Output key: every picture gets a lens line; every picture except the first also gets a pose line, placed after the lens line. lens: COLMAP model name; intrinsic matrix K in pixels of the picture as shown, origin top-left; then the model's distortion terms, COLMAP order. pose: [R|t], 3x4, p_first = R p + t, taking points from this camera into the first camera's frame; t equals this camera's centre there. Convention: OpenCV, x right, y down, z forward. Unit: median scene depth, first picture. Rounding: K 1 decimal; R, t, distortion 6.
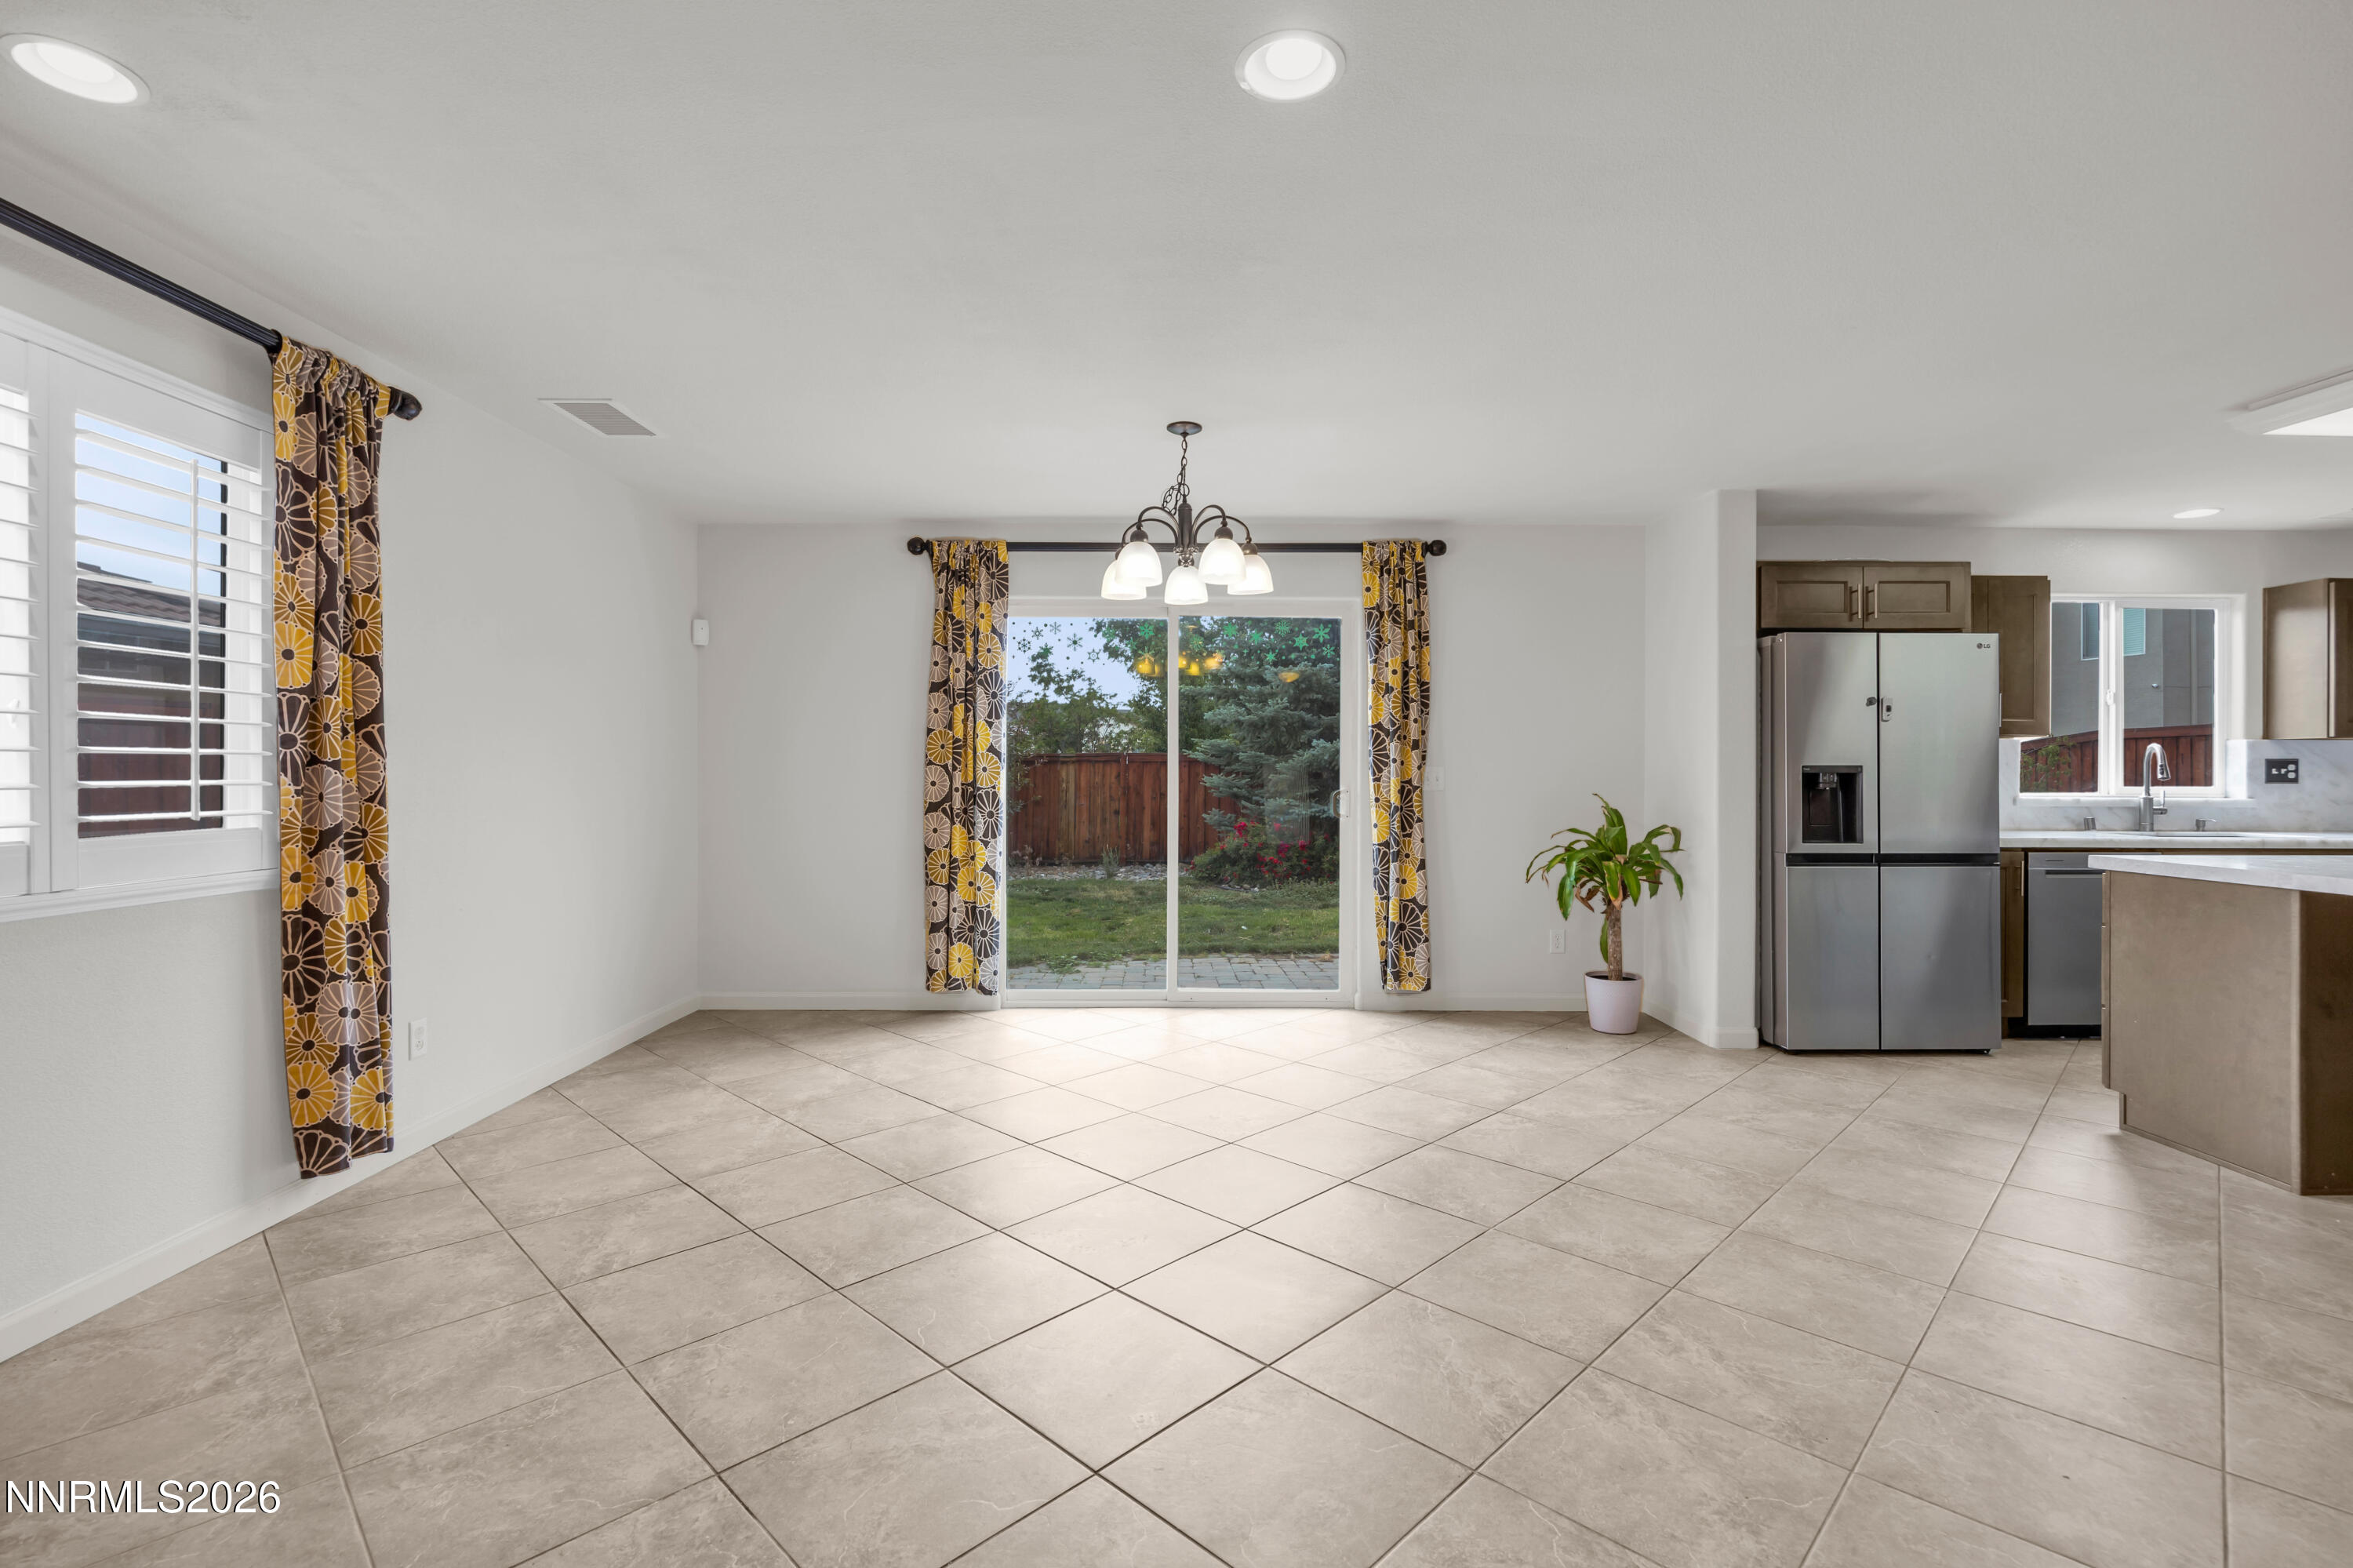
lens RADIAL K [[1061.7, 0, 1172.8], [0, 1061.7, 794.9], [0, 0, 1]] dist [-0.018025, 0.004151]
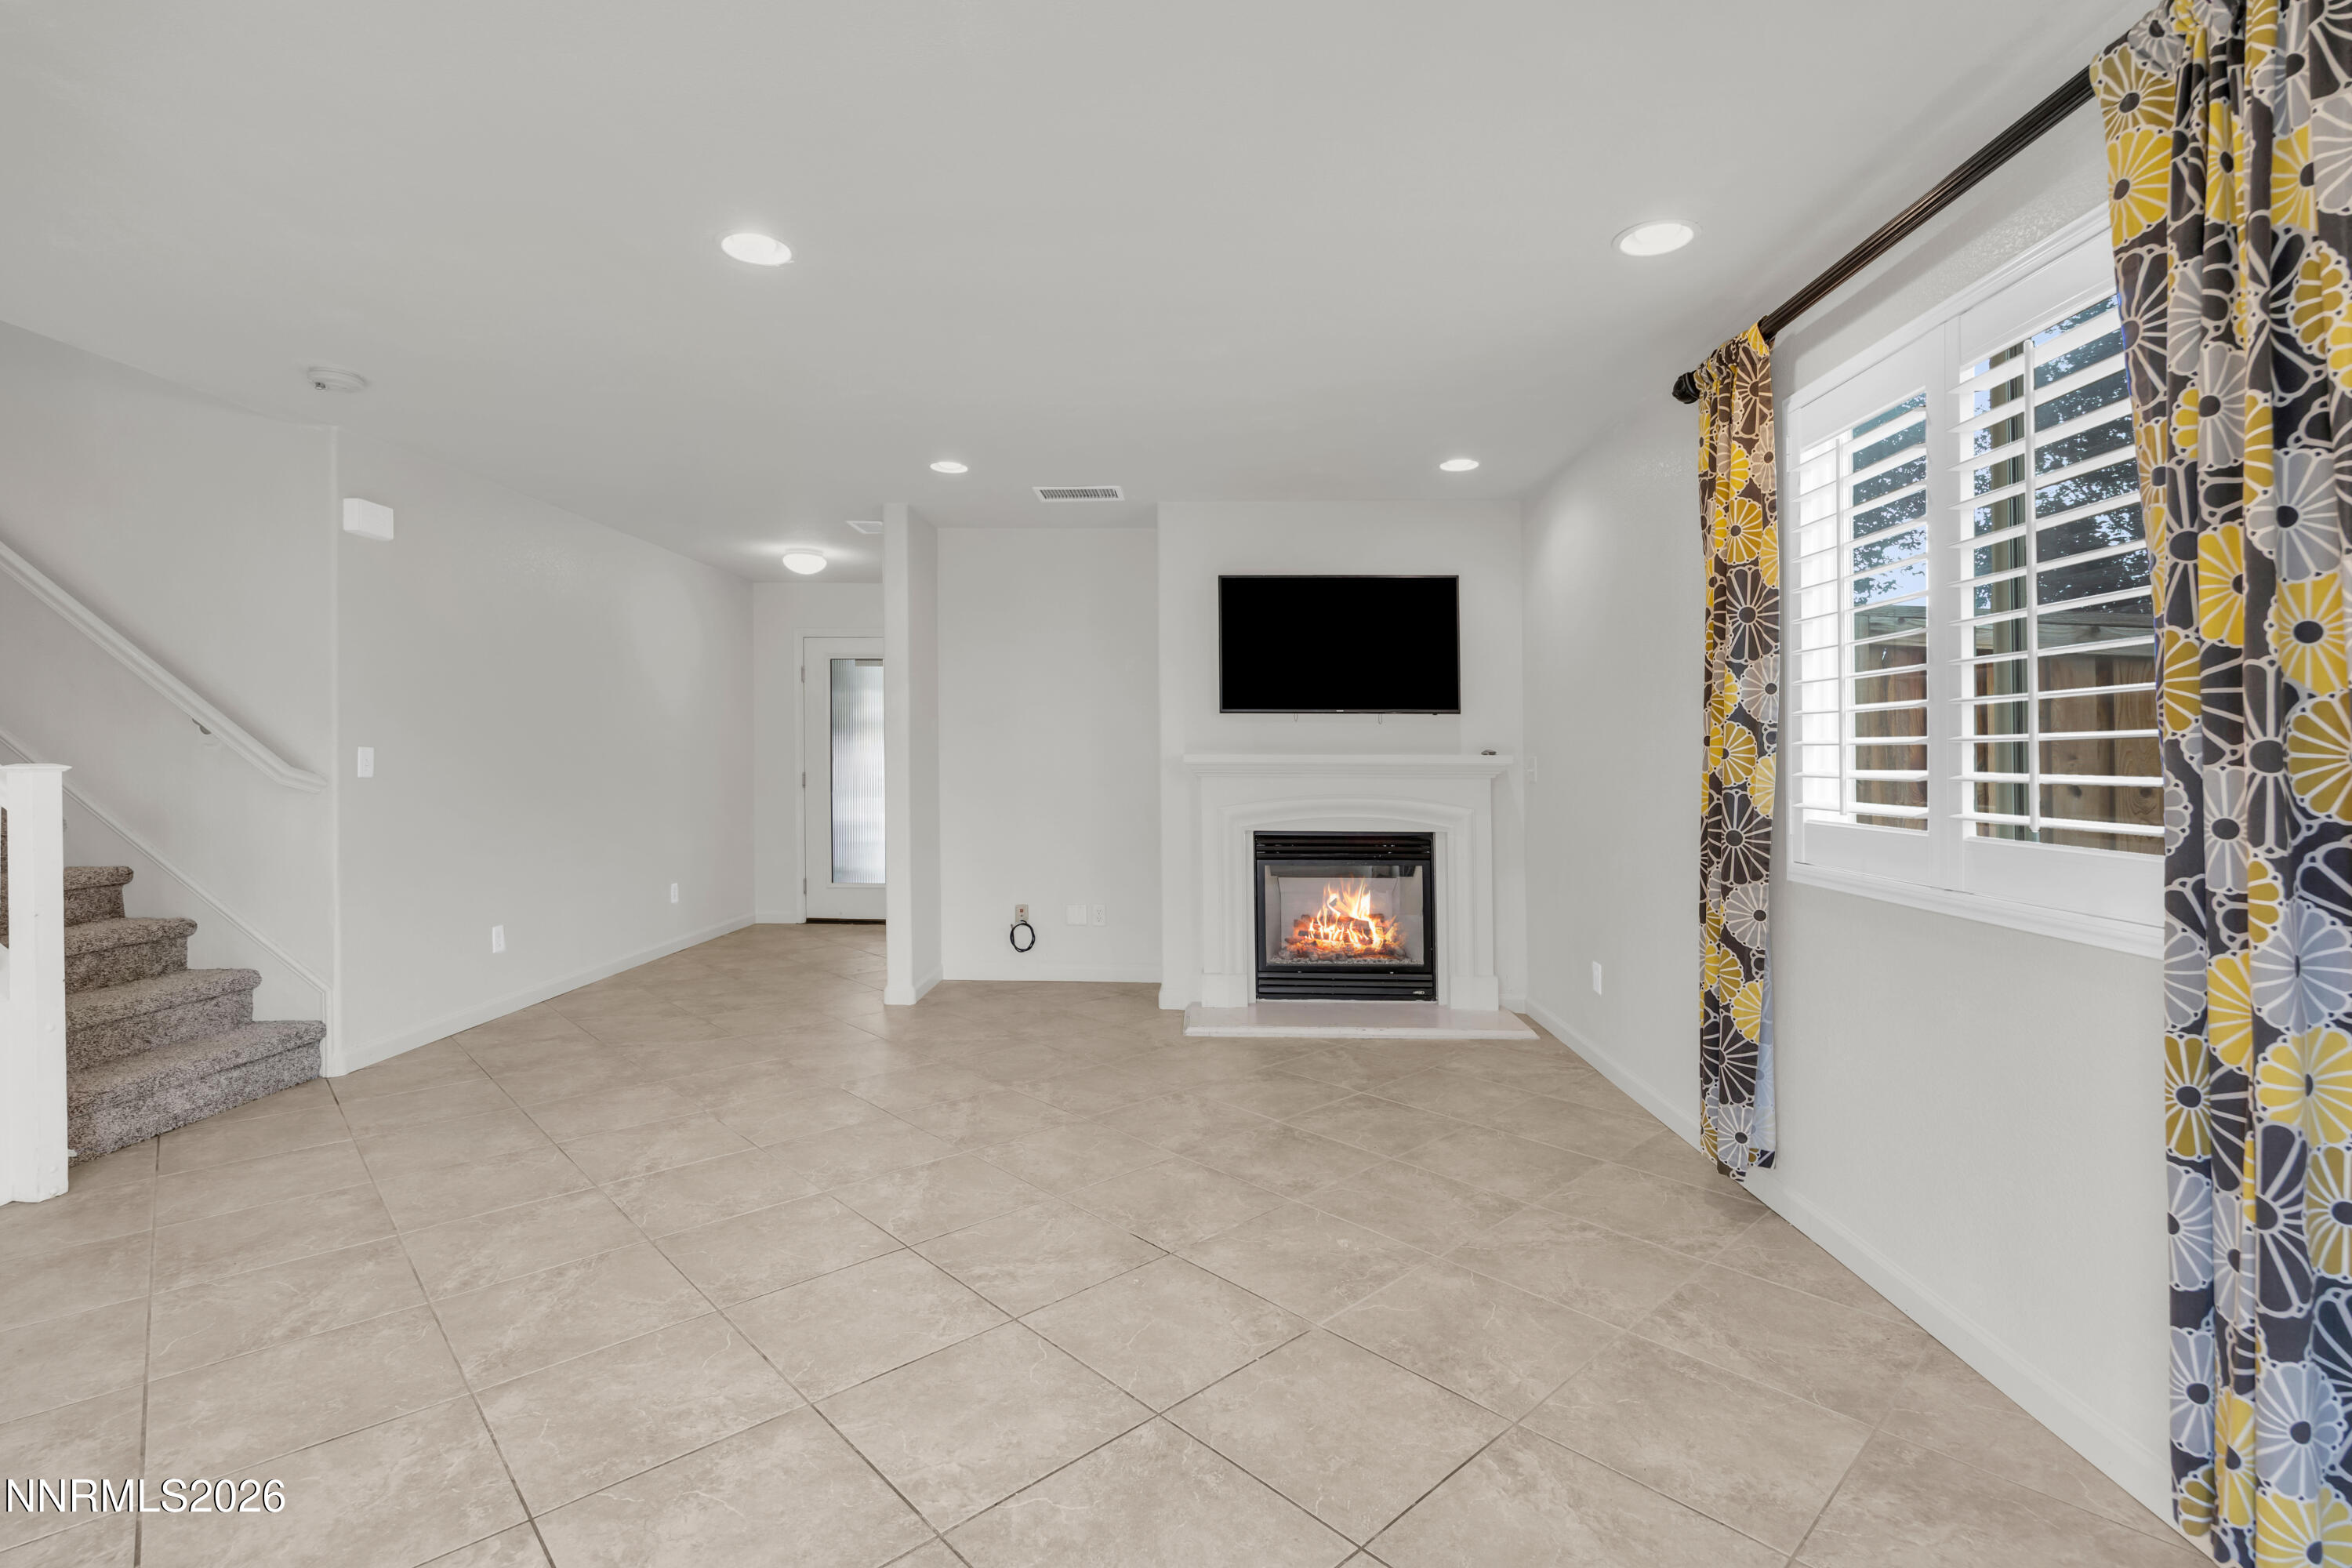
lens RADIAL K [[1061.3, 0, 1168.8], [0, 1061.3, 753.8], [0, 0, 1]] dist [-0.018025, 0.004151]
pose [[-0.999292, -0.005926, 0.037147, -0.178704], [-0.005323, 0.999853, 0.016309, -0.020190], [-0.037238, 0.016100, -0.999177, 0.904481]]
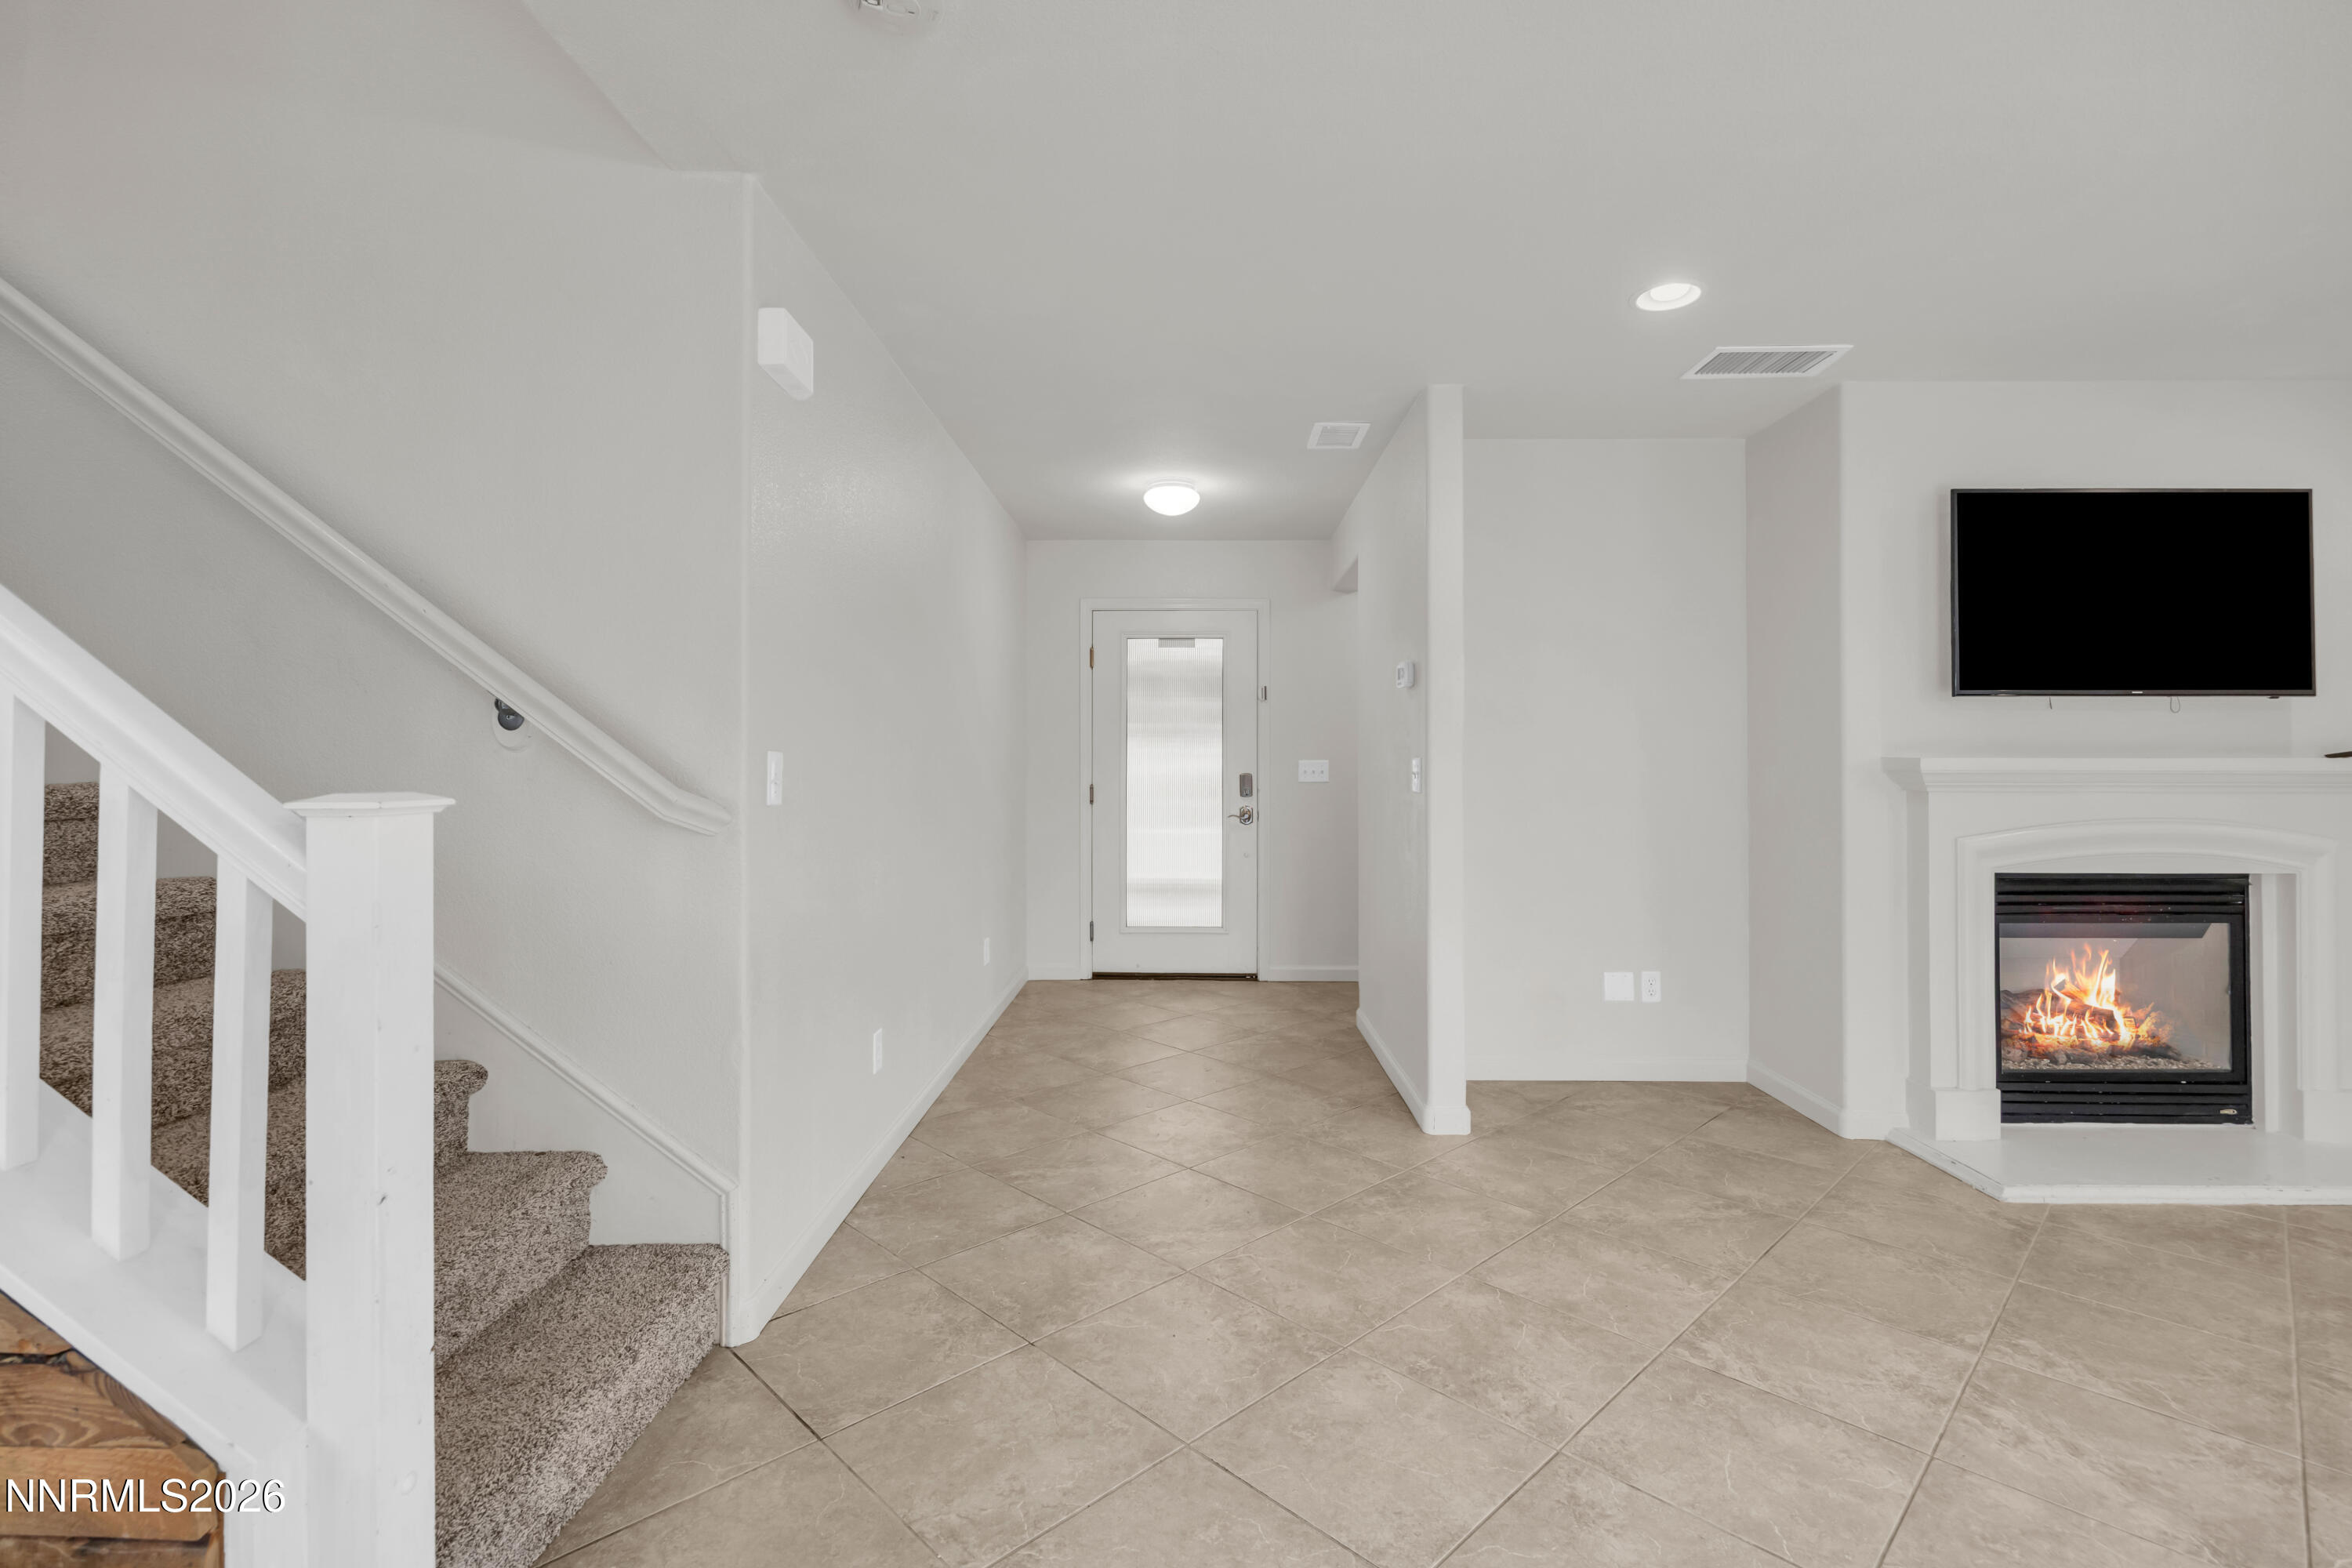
lens RADIAL K [[1061.3, 0, 1162.0], [0, 1061.3, 743.0], [0, 0, 1]] dist [-0.018025, 0.004151]
pose [[-0.999528, -0.003722, 0.030479, 0.309155], [-0.003670, 0.999992, 0.001777, -0.012089], [-0.030486, 0.001665, -0.999534, 0.561854]]
